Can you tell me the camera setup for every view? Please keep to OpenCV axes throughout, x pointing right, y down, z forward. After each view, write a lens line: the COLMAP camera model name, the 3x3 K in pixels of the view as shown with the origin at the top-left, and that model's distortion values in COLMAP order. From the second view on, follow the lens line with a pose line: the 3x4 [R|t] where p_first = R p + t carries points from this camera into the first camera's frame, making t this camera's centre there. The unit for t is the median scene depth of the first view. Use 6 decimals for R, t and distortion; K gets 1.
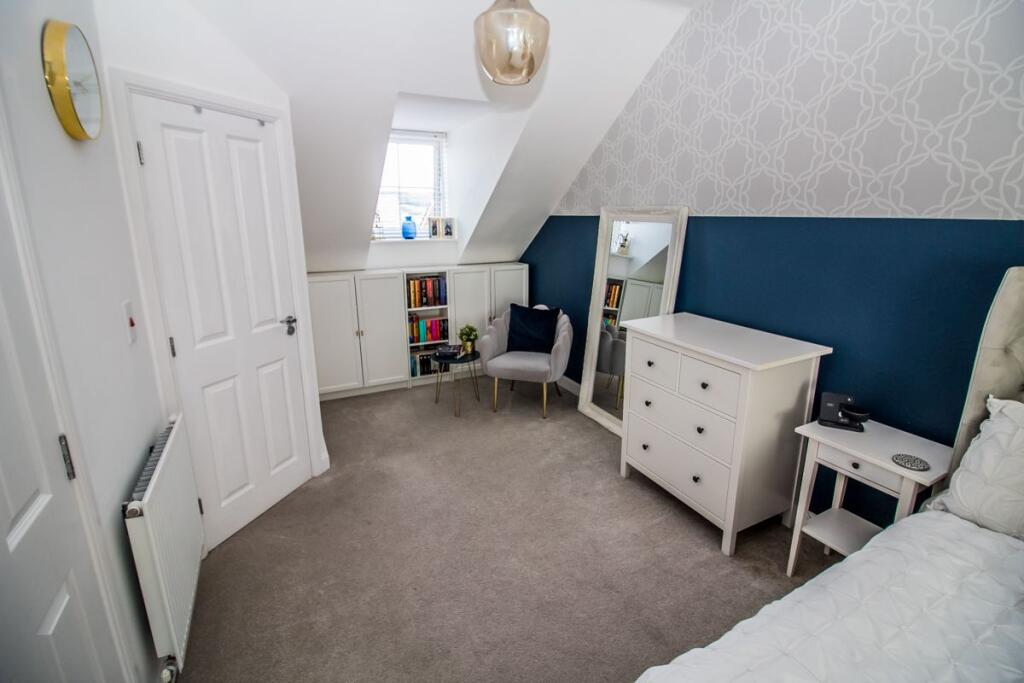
lens RADIAL K [[463.4, 0, 511.2], [0, 463.4, 323.2], [0, 0, 1]] dist [0.019104, -0.035296]
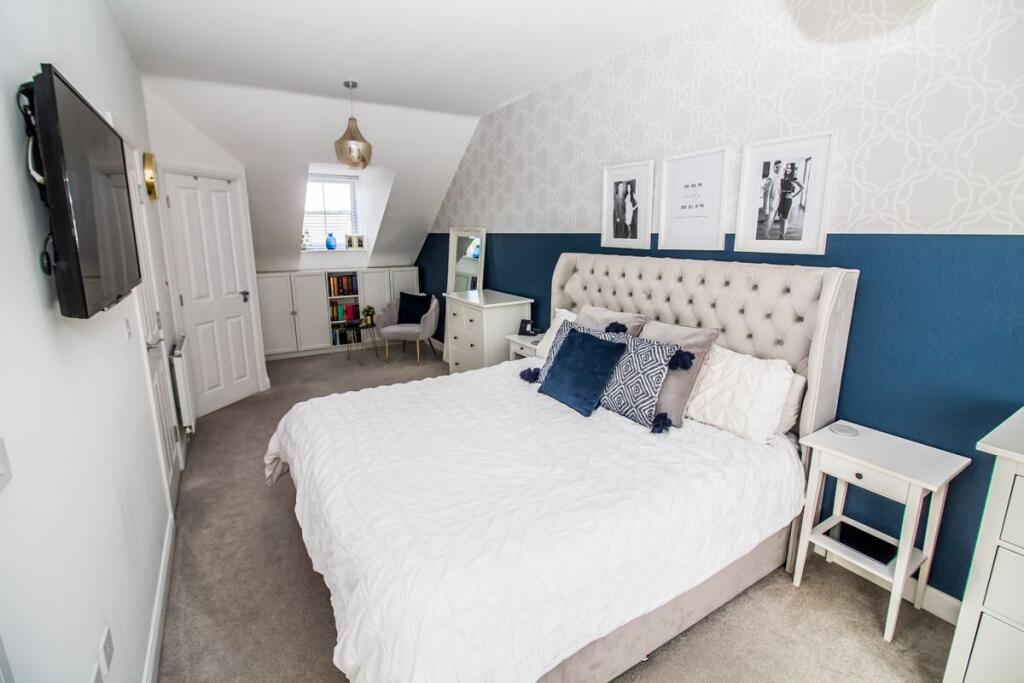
lens RADIAL K [[463.4, 0, 511.2], [0, 463.4, 323.2], [0, 0, 1]] dist [0.019104, -0.035296]
pose [[0.996716, -0.017846, 0.078991, 0.239270], [0.020789, 0.999114, -0.036598, 0.121557], [-0.078268, 0.038120, 0.996203, -0.509458]]
